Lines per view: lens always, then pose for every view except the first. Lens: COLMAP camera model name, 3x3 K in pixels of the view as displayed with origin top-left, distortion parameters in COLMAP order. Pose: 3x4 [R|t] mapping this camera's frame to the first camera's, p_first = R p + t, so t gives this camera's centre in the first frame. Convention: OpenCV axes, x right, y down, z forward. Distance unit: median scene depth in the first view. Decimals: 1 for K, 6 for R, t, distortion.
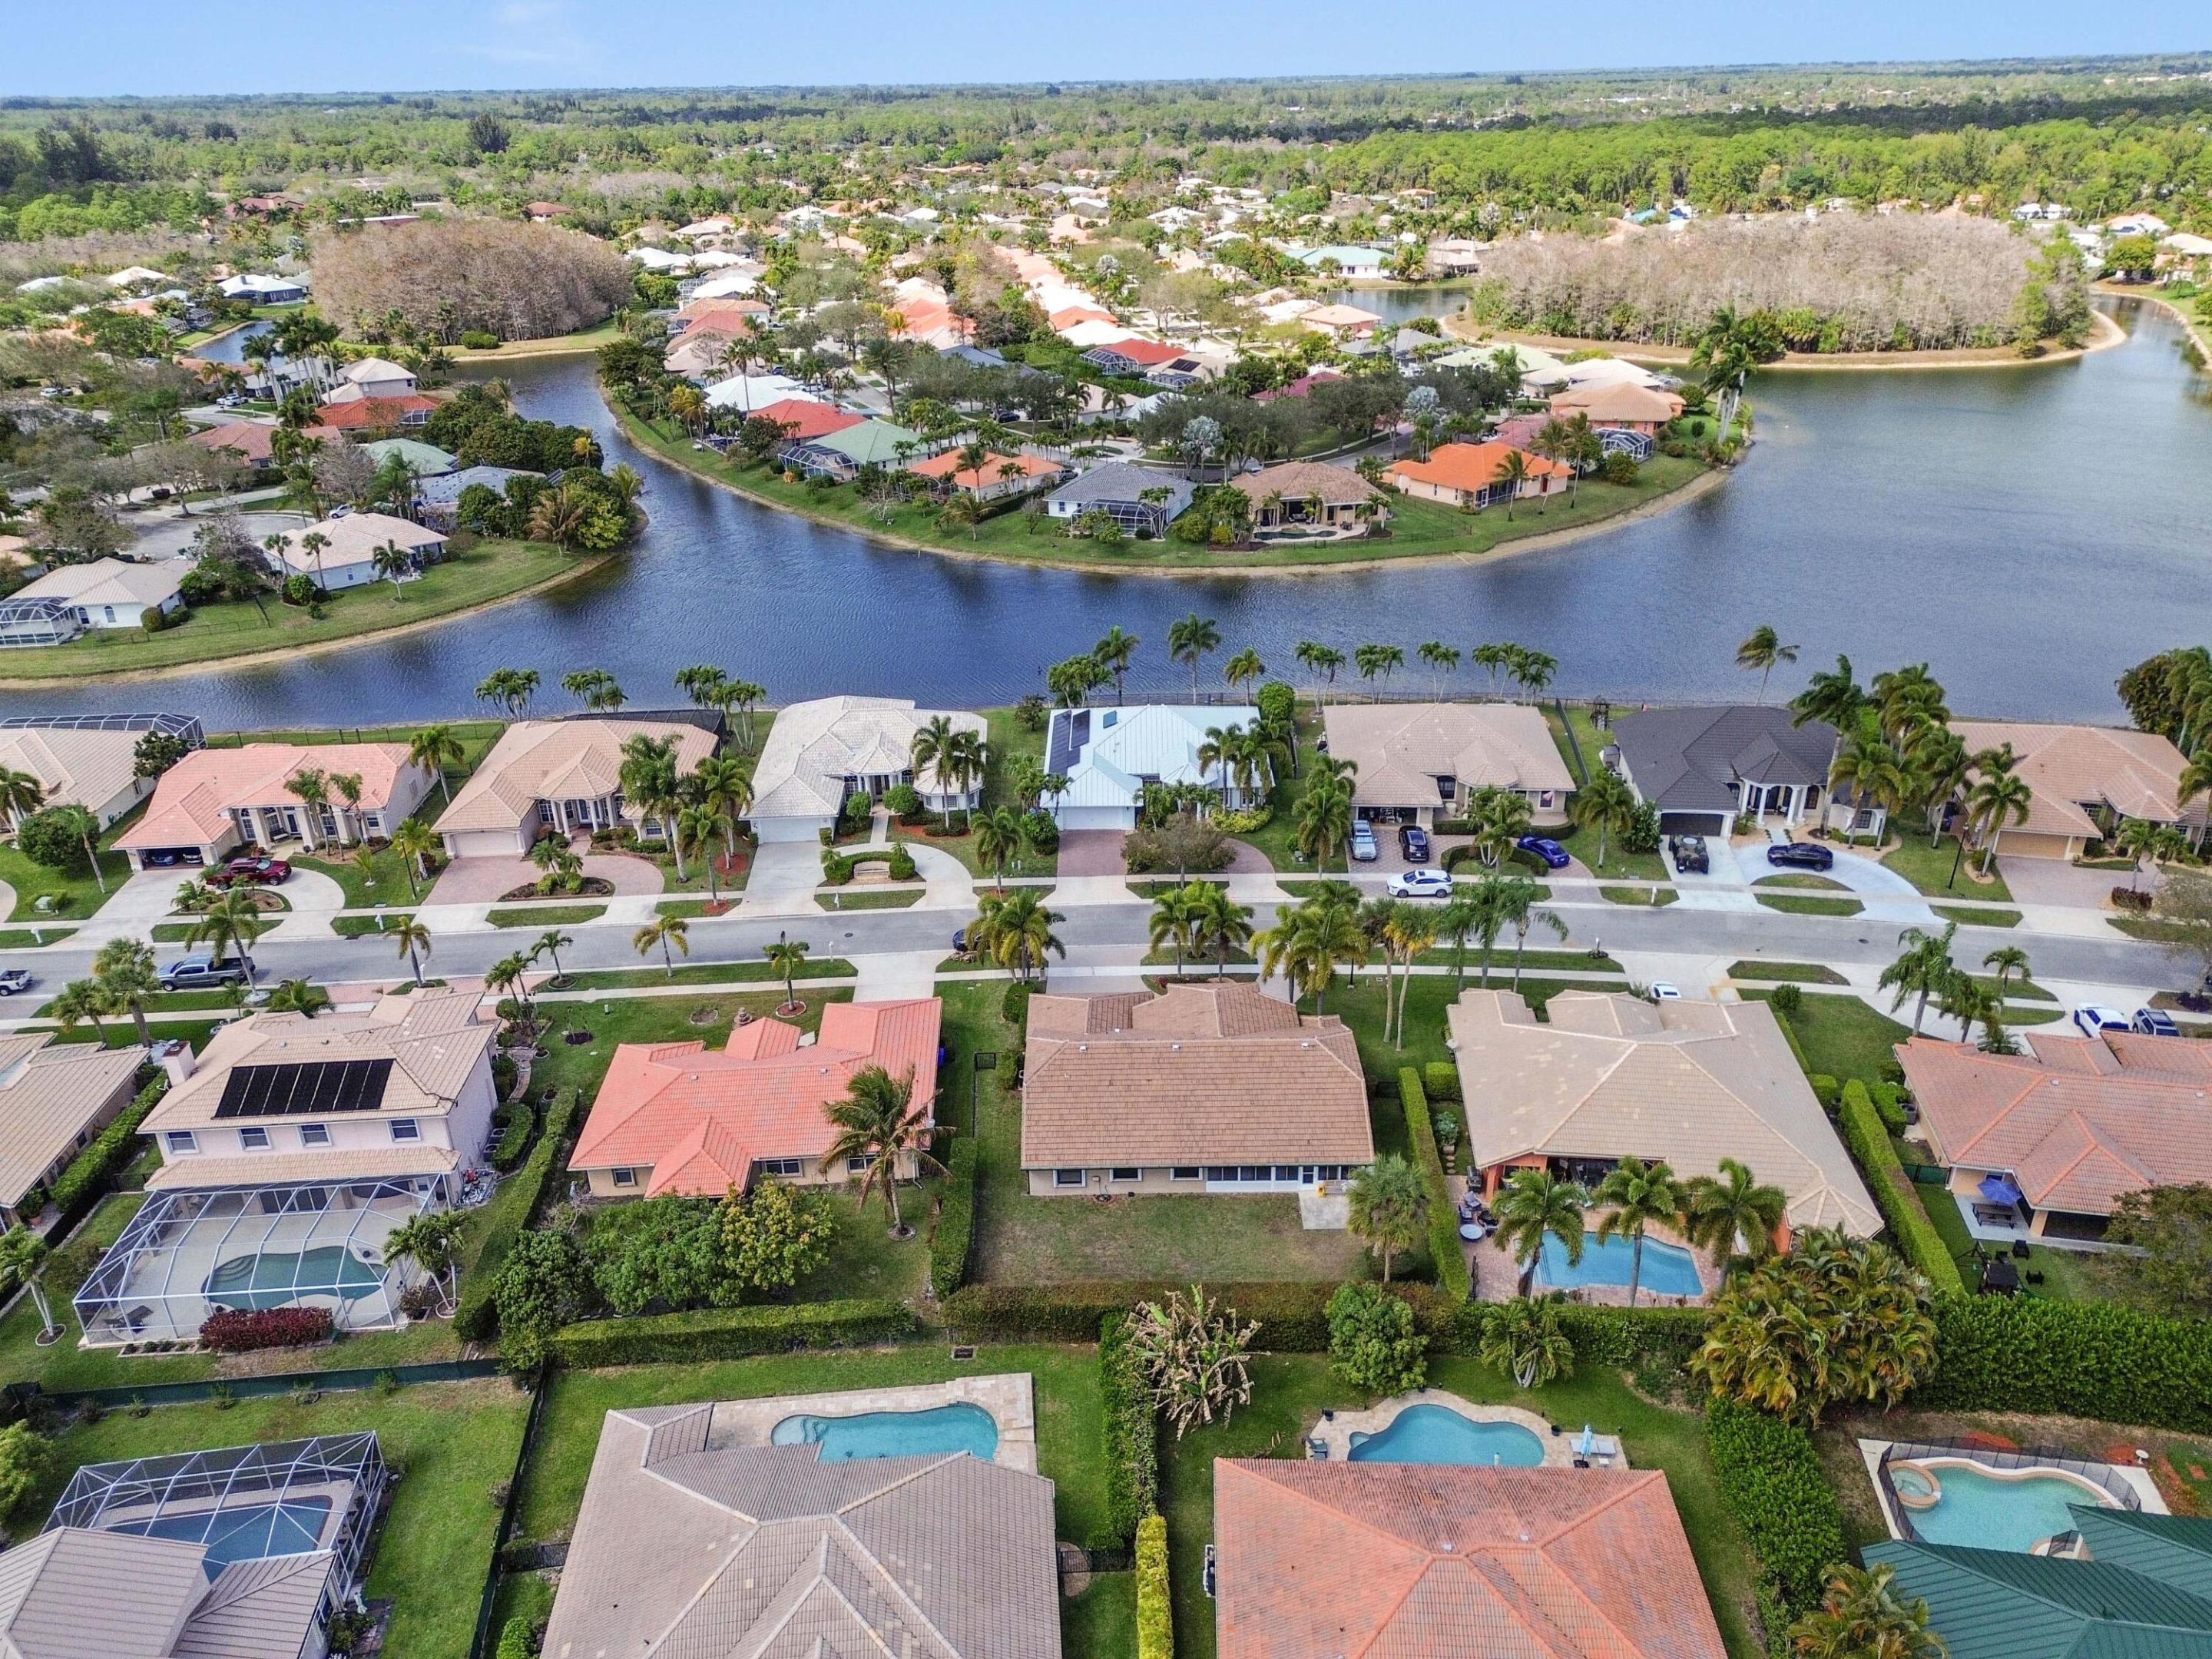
lens RADIAL K [[1570.2, 0, 1106.0], [0, 1570.2, 829.5], [0, 0, 1]] dist [0.074330, -0.071081]
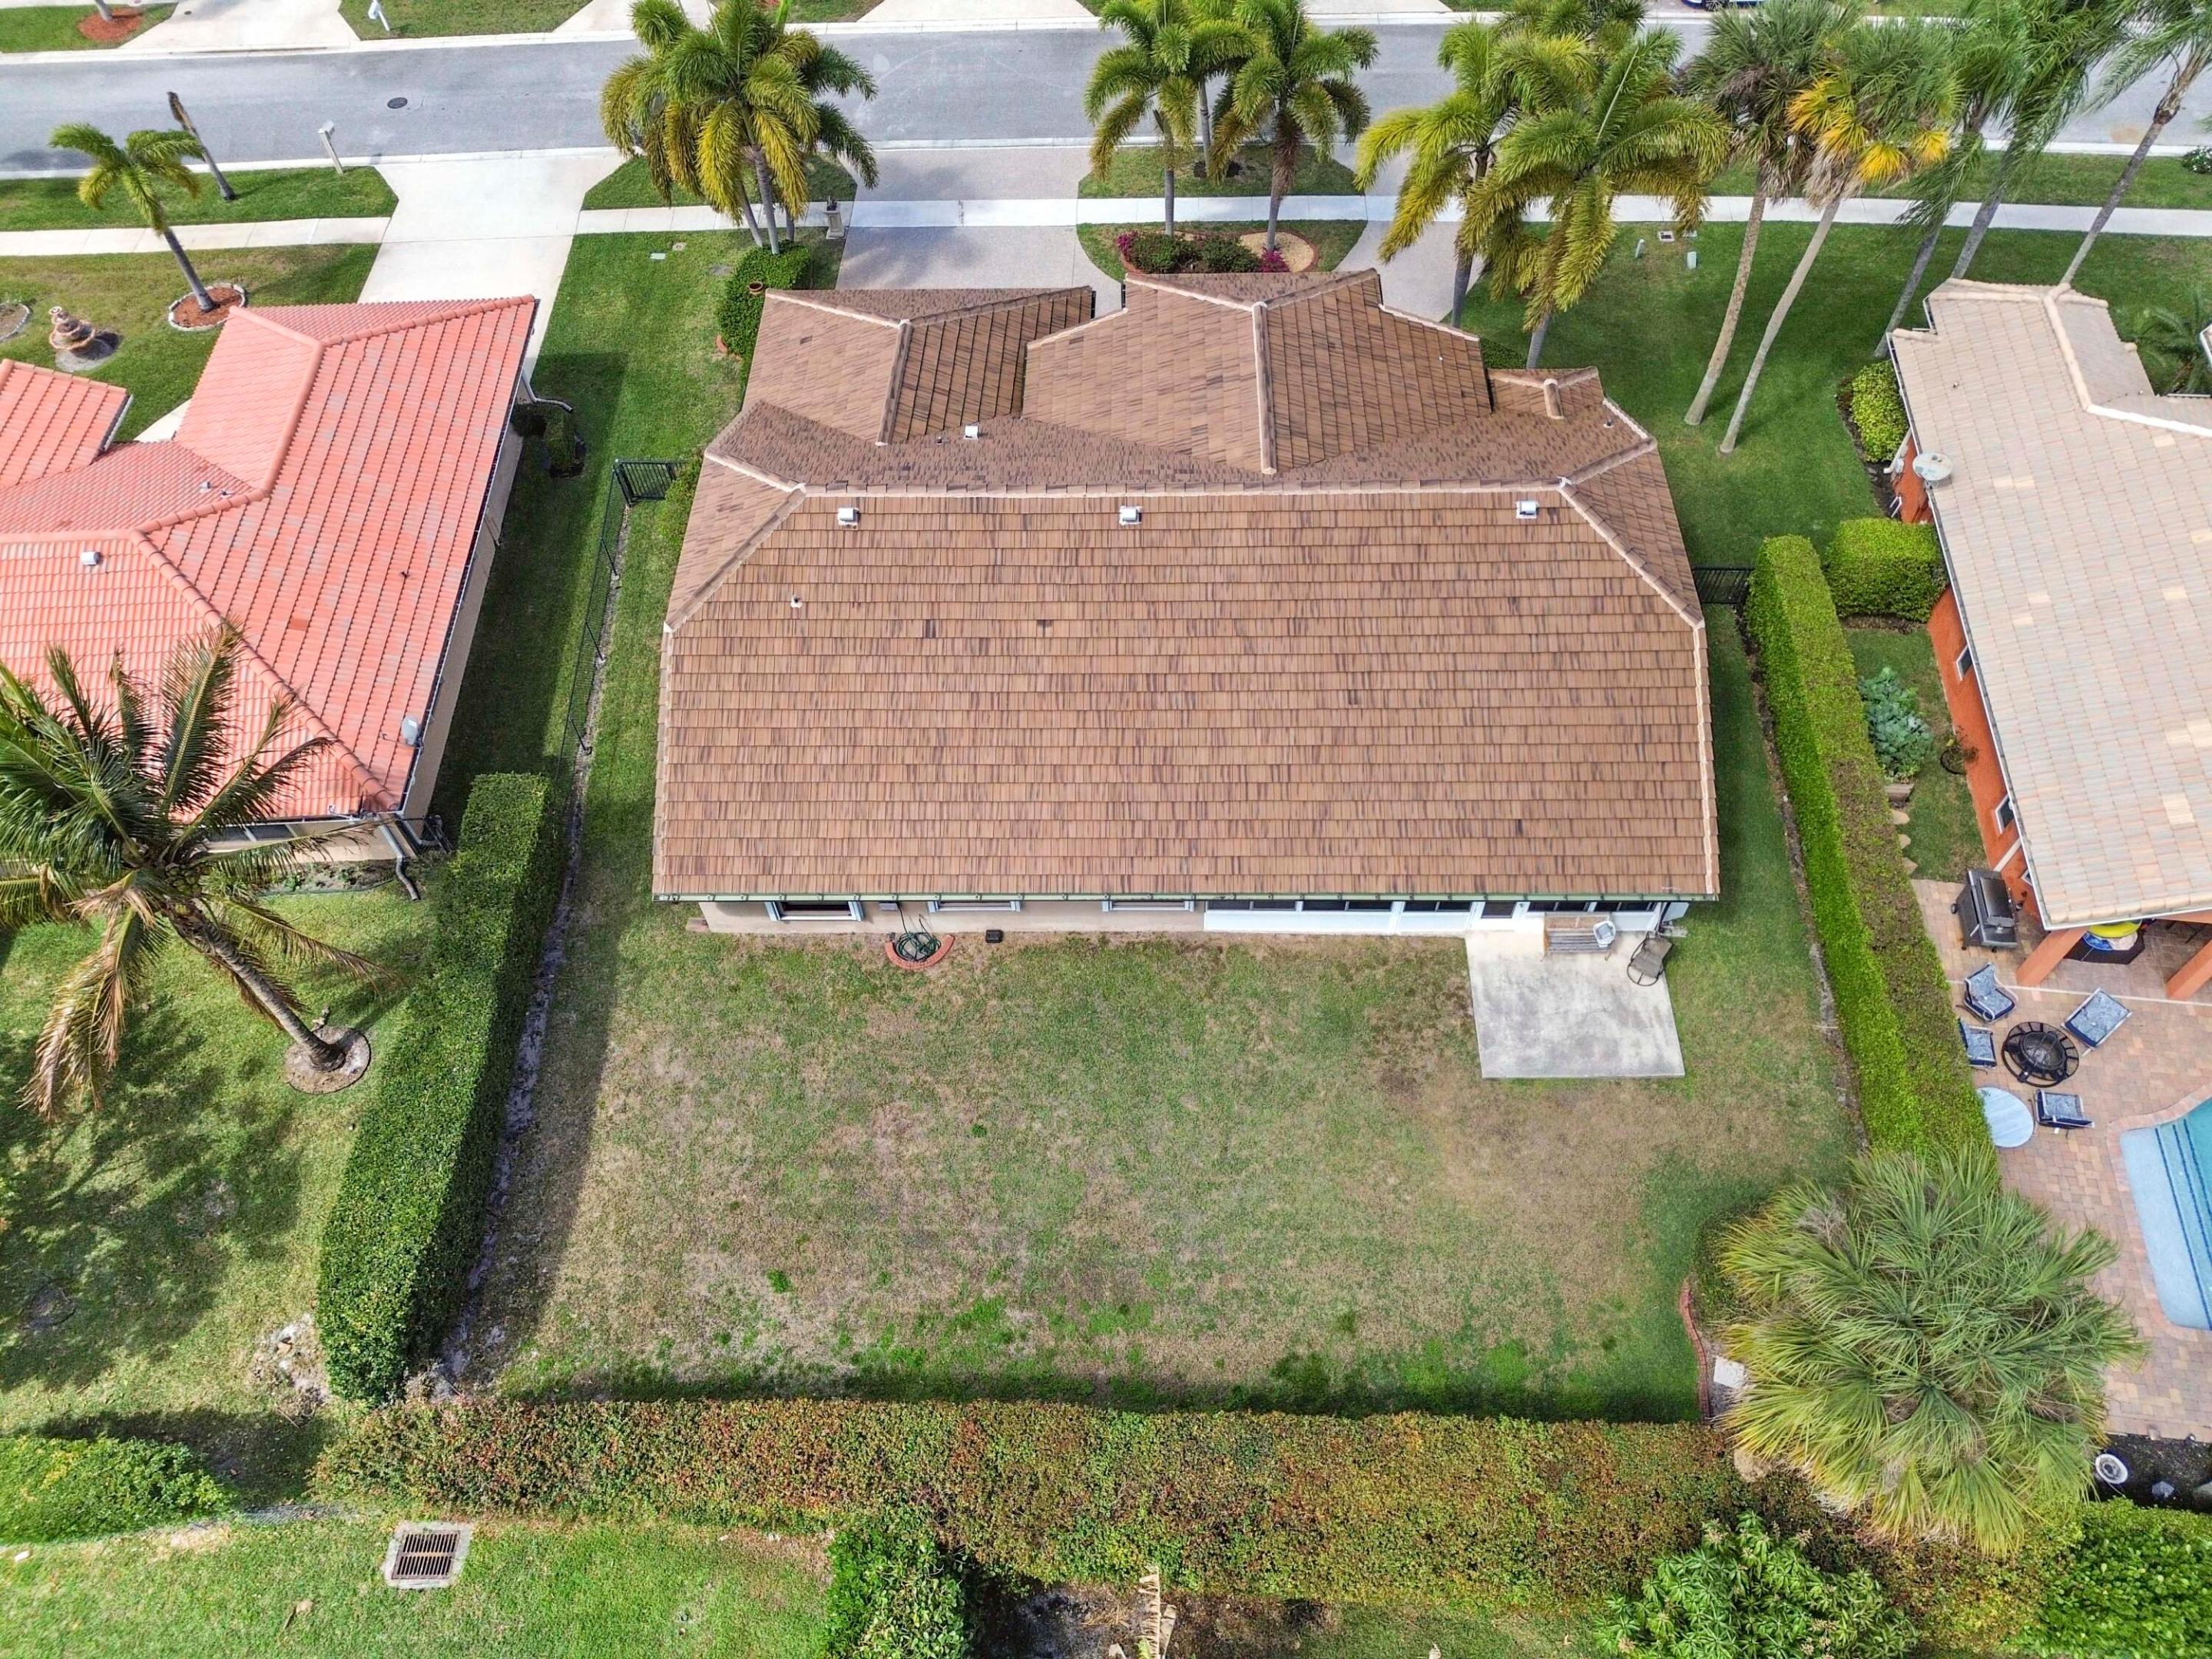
lens RADIAL K [[1570.2, 0, 1106.0], [0, 1570.2, 829.5], [0, 0, 1]] dist [0.074330, -0.071081]
pose [[0.999862, 0.010675, -0.012716, 0.038152], [-0.003179, 0.874818, 0.484442, 0.031970], [0.016295, -0.484335, 0.874731, 0.586956]]
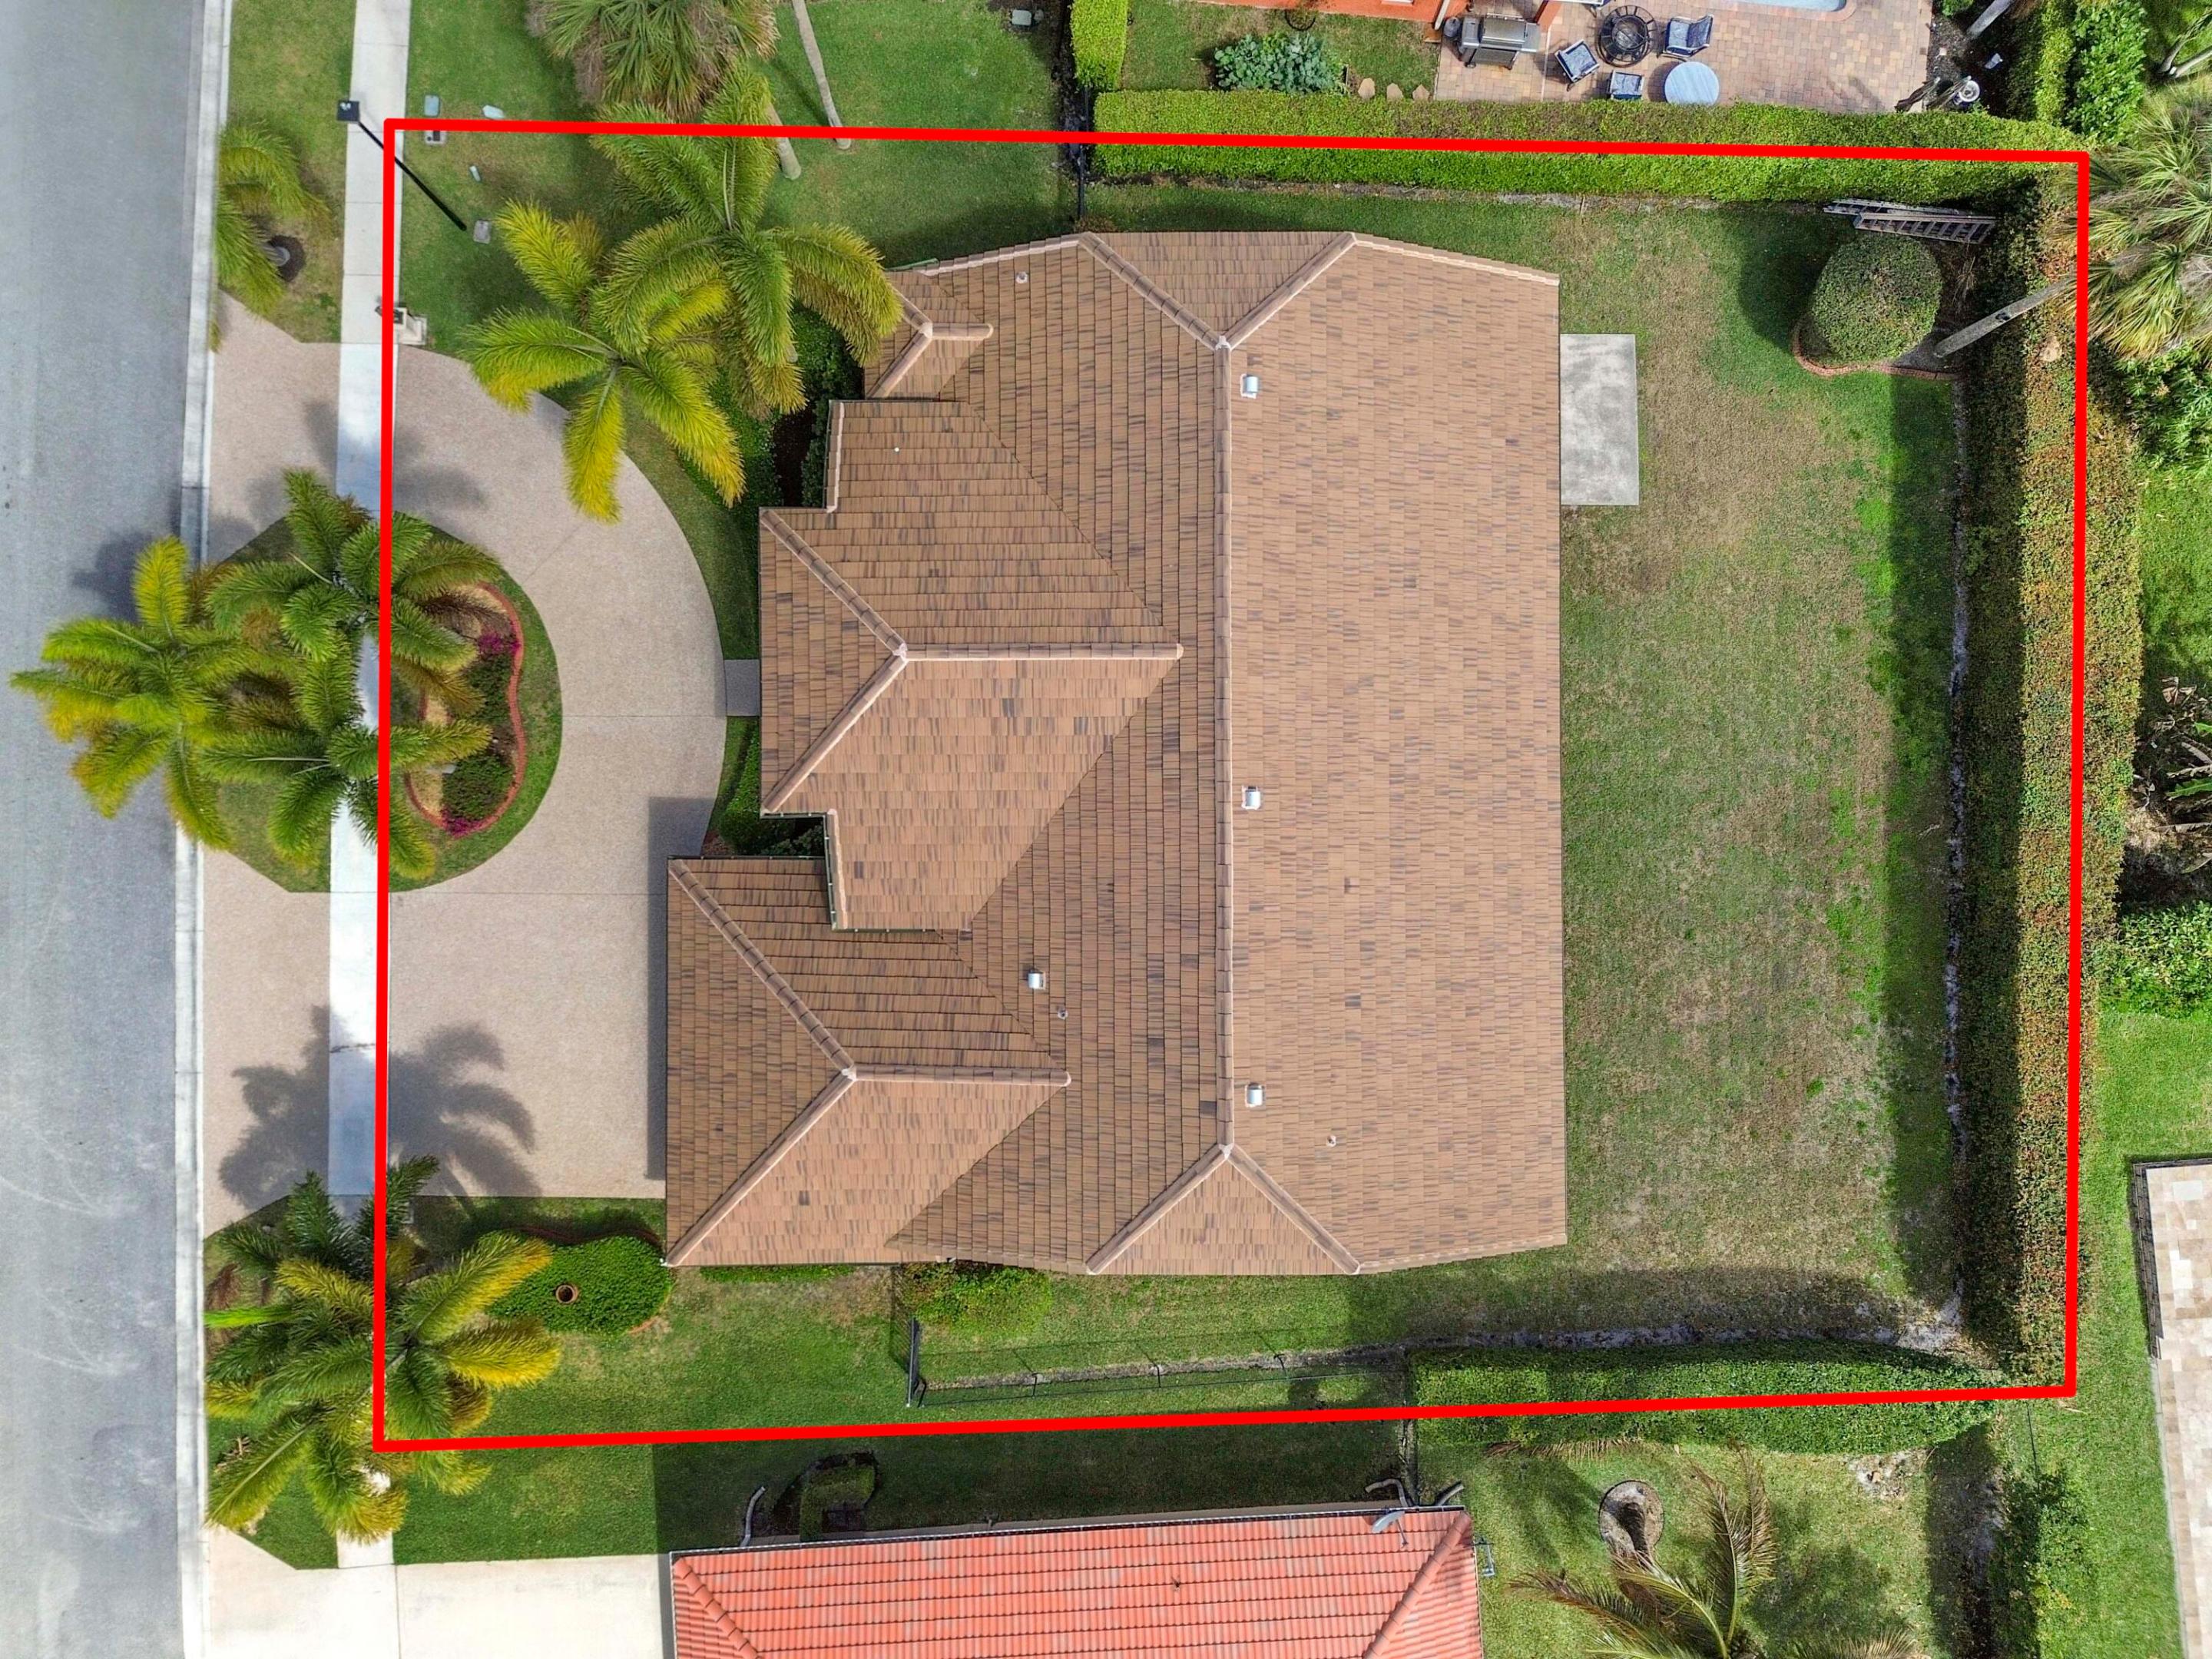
lens RADIAL K [[1570.2, 0, 1106.0], [0, 1570.2, 829.5], [0, 0, 1]] dist [0.074330, -0.071081]
pose [[-0.003479, -0.999285, 0.037635, 0.022880], [0.432576, 0.032428, 0.901014, -0.133797], [-0.901591, 0.019414, 0.432154, 0.768177]]
